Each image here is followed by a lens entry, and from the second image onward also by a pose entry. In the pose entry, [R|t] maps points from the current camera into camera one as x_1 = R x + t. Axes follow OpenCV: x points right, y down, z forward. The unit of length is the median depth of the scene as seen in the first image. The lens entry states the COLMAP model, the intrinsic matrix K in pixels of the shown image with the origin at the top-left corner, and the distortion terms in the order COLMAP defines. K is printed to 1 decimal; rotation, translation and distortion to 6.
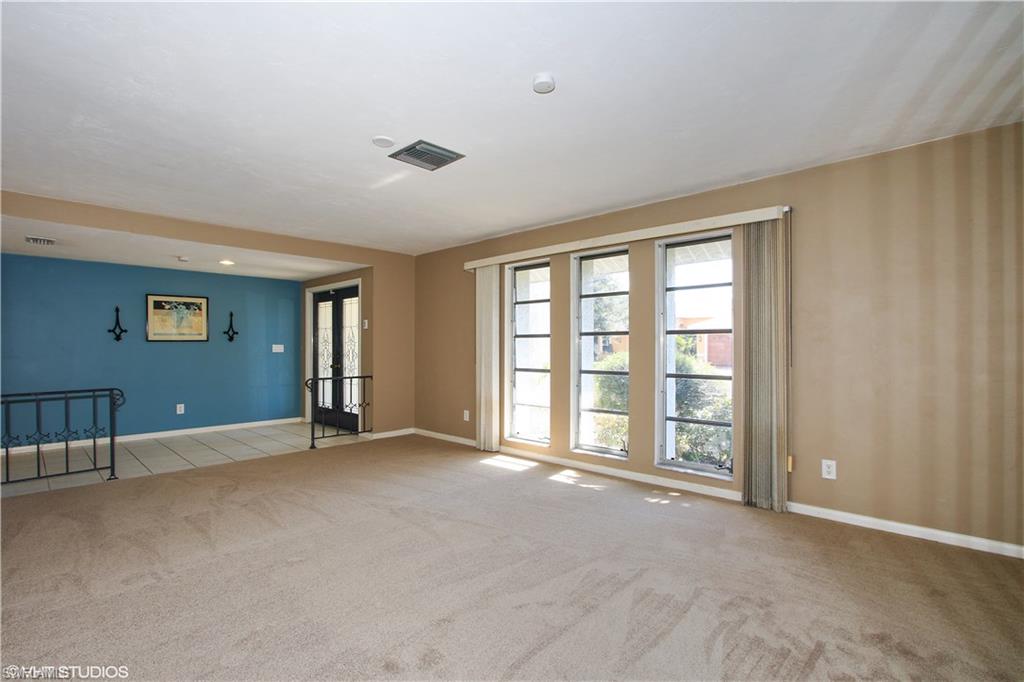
lens RADIAL K [[472.8, 0, 515.5], [0, 472.8, 342.1], [0, 0, 1]] dist [-0.015150, 0.000436]
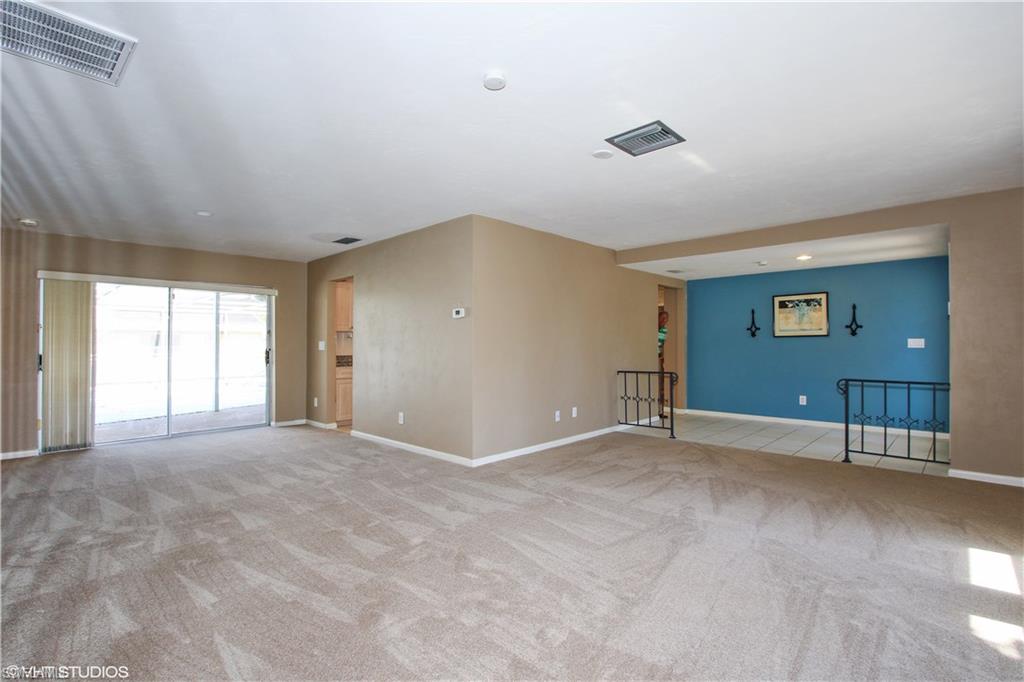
lens RADIAL K [[472.8, 0, 515.5], [0, 472.8, 342.1], [0, 0, 1]] dist [-0.015150, 0.000436]
pose [[-0.000799, -0.000206, -1.000000, 0.365245], [0.015467, 0.999880, -0.000219, 0.001135], [0.999880, -0.015467, -0.000796, 0.361246]]
